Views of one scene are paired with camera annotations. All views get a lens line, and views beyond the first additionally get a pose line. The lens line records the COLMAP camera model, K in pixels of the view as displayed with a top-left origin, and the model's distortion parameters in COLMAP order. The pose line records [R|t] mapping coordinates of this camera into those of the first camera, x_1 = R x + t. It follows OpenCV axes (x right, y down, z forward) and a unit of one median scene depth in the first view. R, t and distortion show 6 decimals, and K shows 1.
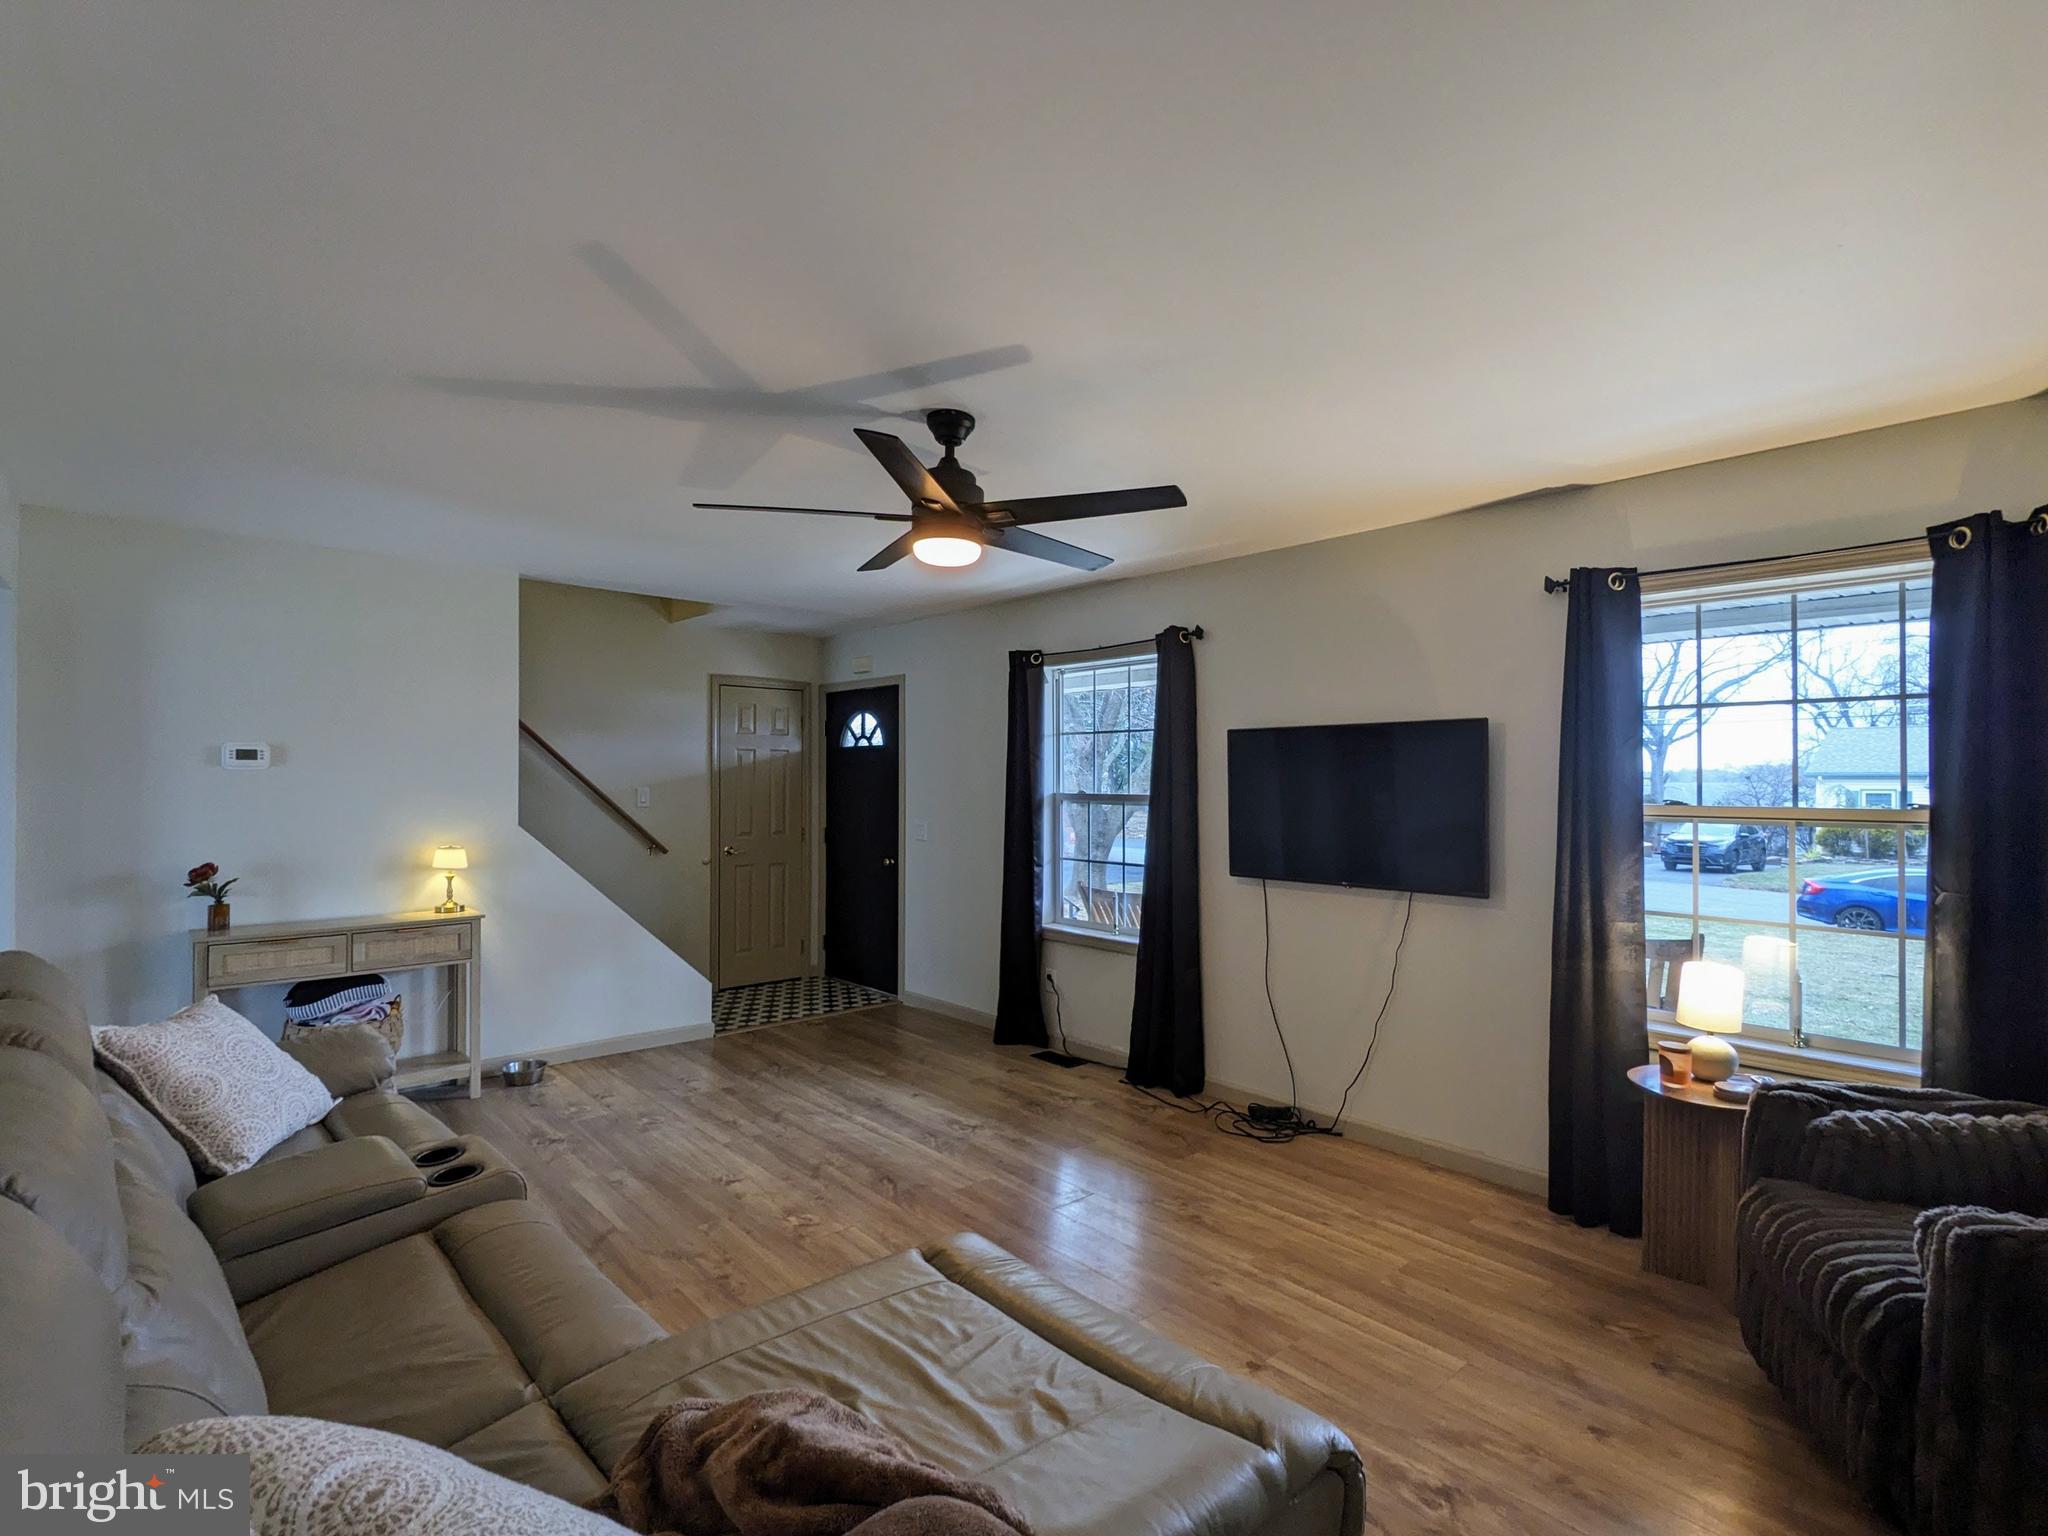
lens RADIAL K [[981.9, 0, 1026.0], [0, 981.9, 776.3], [0, 0, 1]] dist [0.000018, -0.001051]
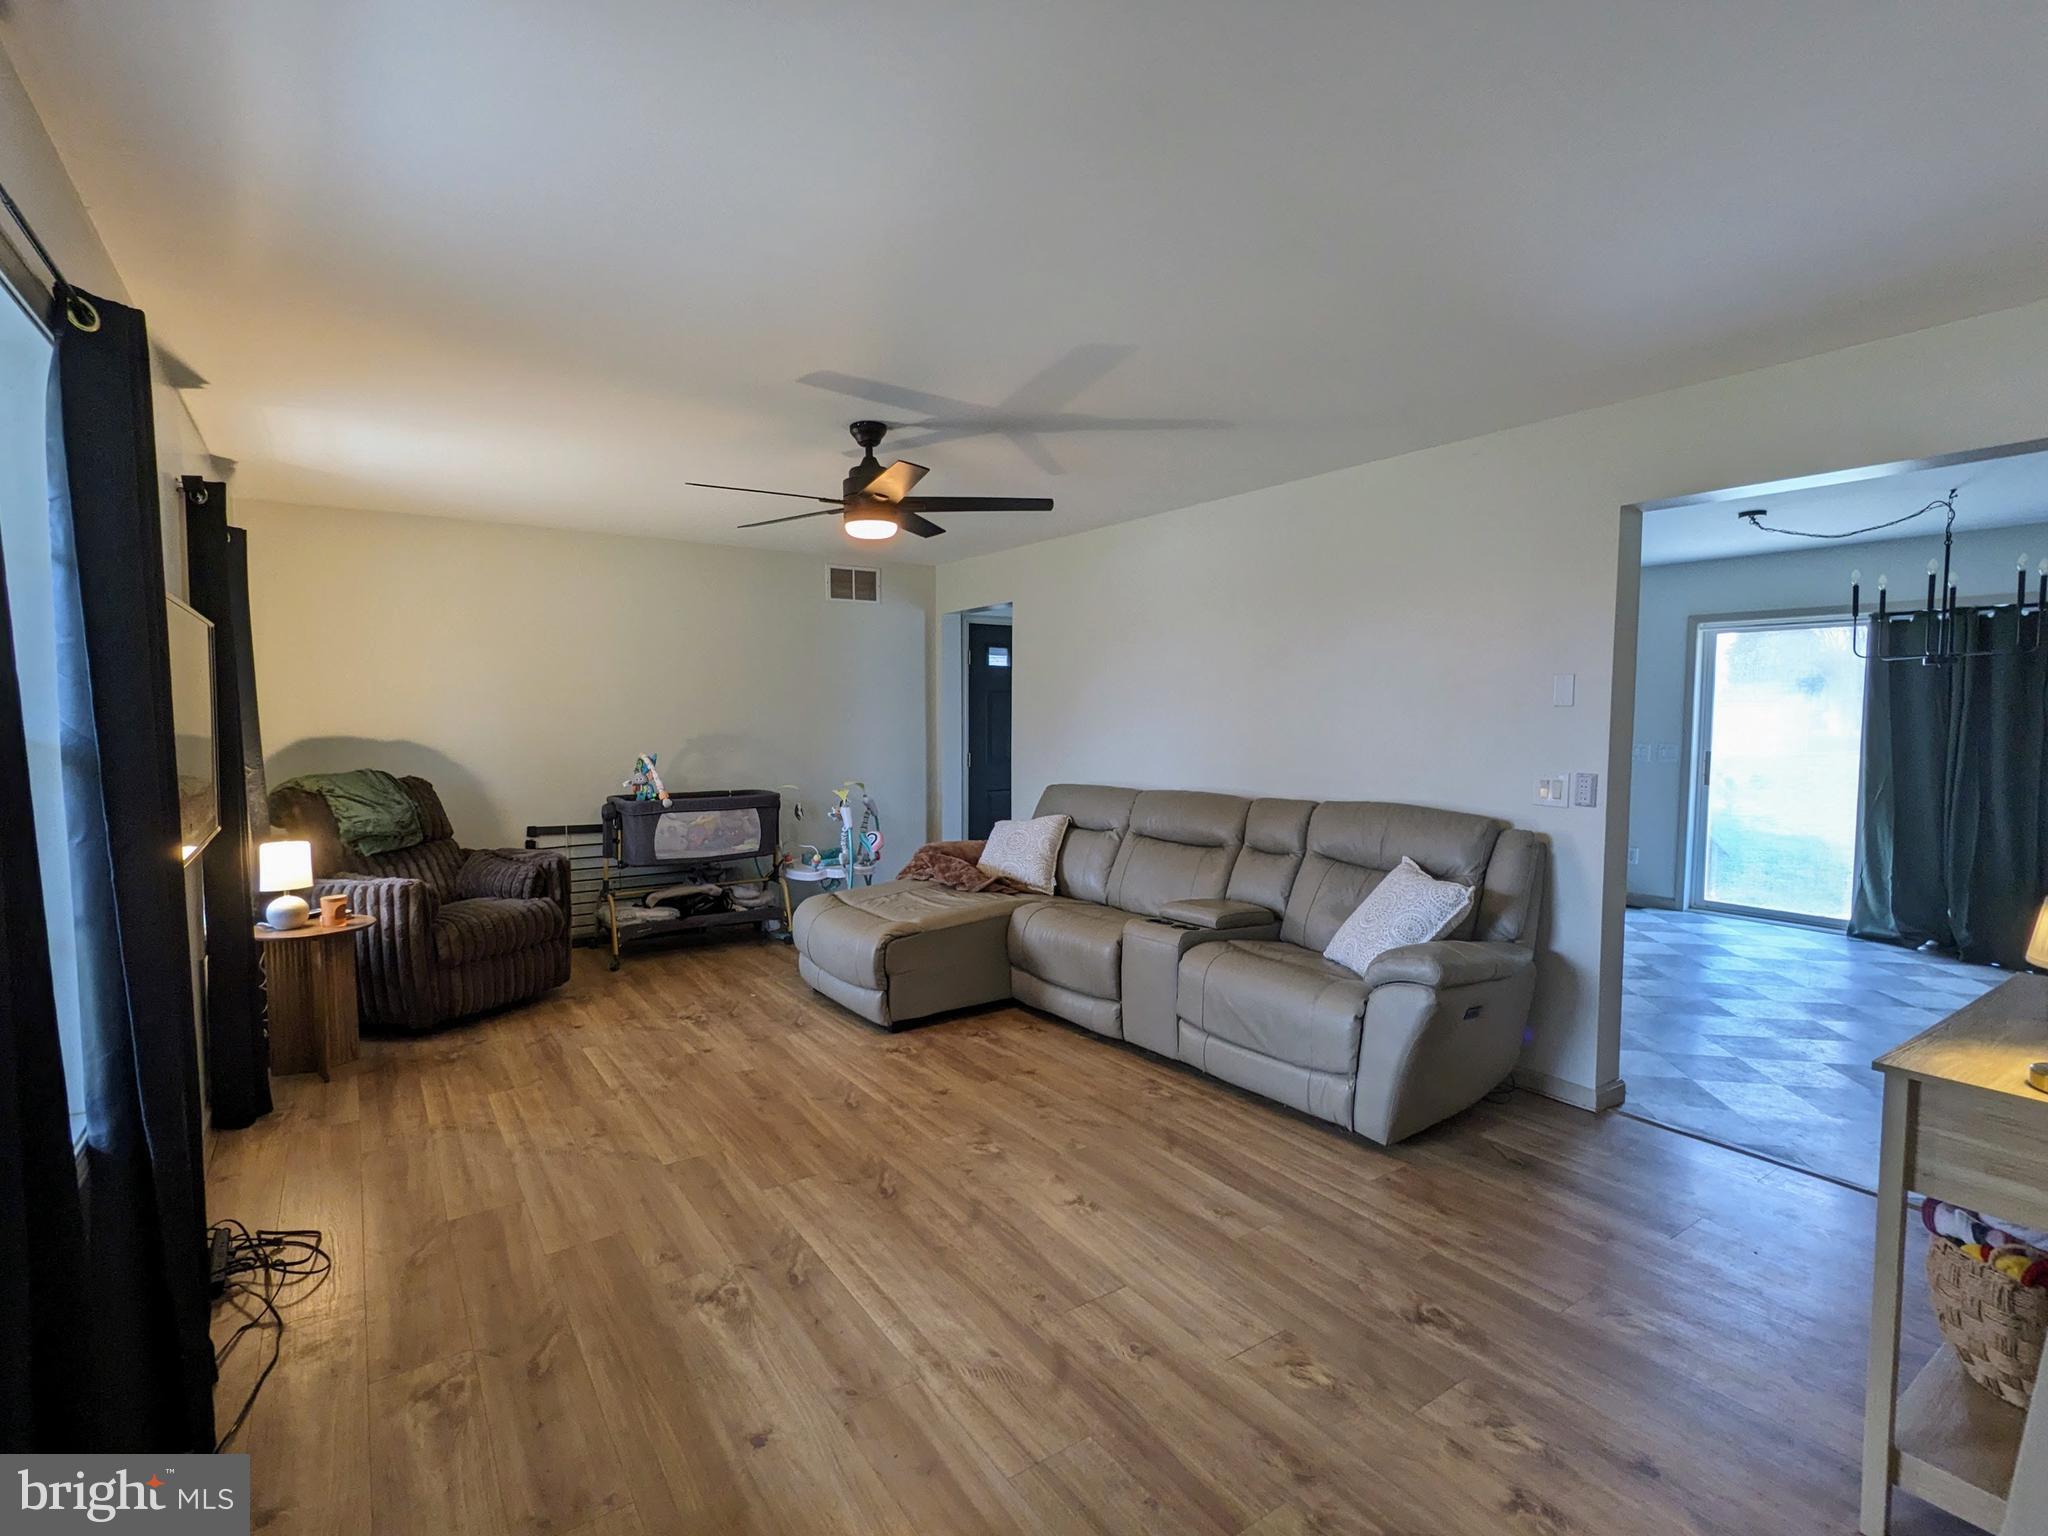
lens RADIAL K [[981.9, 0, 1026.0], [0, 981.9, 776.3], [0, 0, 1]] dist [0.000018, -0.001051]
pose [[-0.992321, -0.015582, 0.122705, -0.315305], [-0.008070, 0.998076, 0.061476, 0.014738], [-0.123427, 0.060013, -0.990537, 1.595751]]
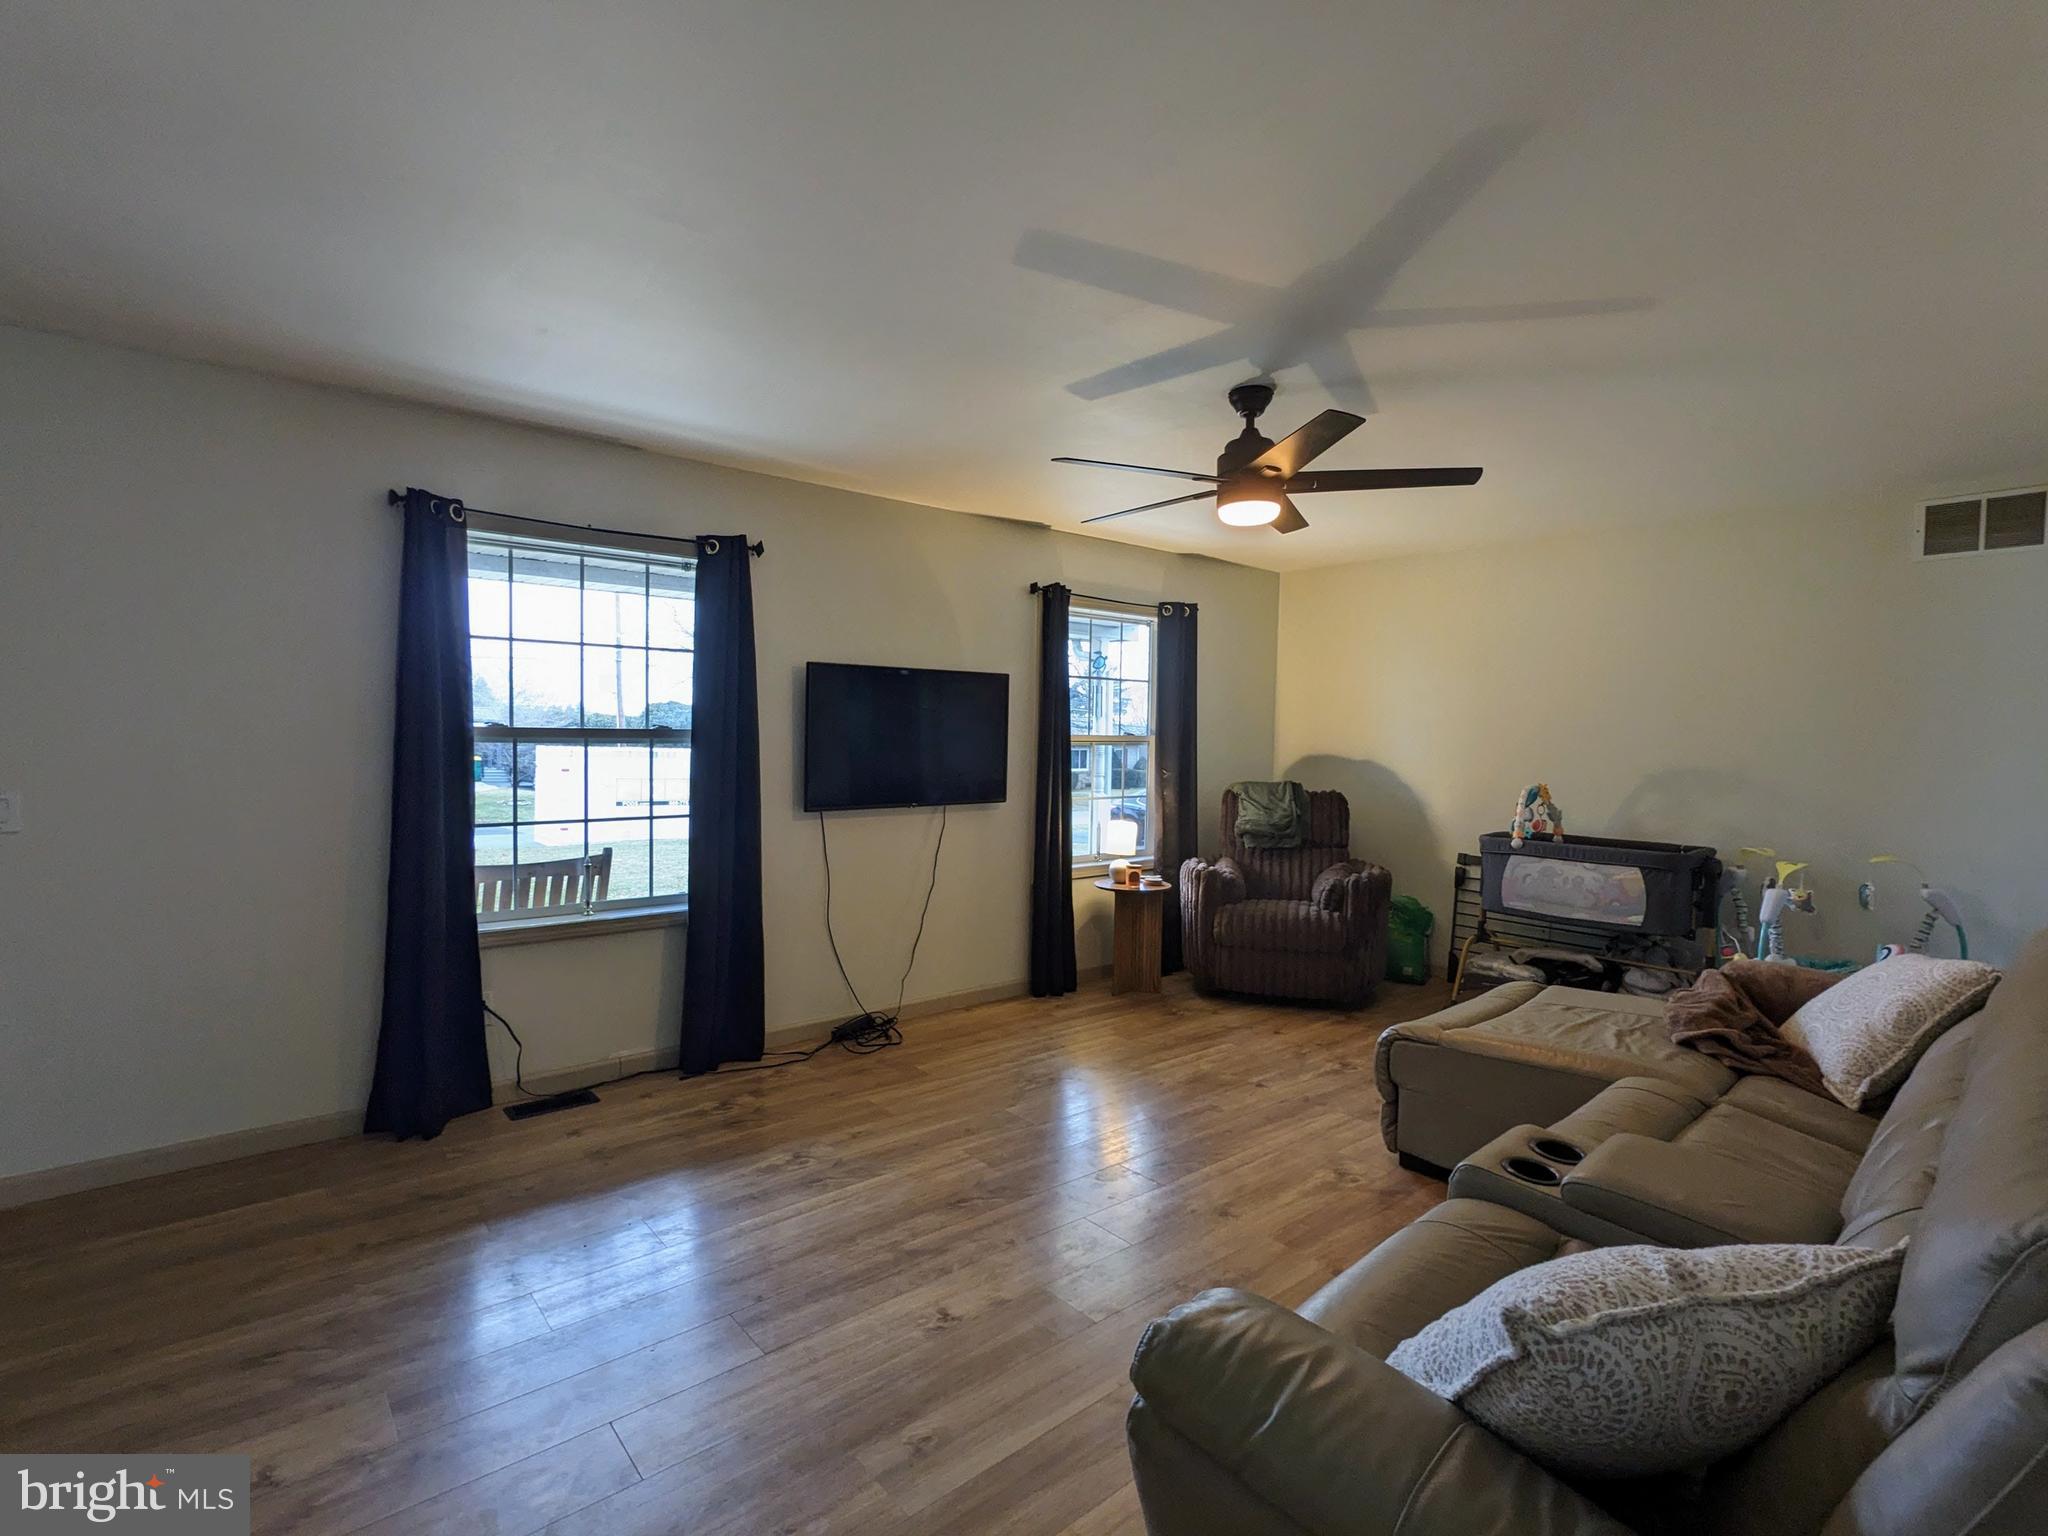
lens RADIAL K [[981.9, 0, 1026.0], [0, 981.9, 776.3], [0, 0, 1]] dist [0.000018, -0.001051]
pose [[0.028364, -0.052921, 0.998196, -0.844662], [-0.021355, 0.998338, 0.053535, 0.010102], [-0.999370, -0.022835, 0.027187, 0.839250]]
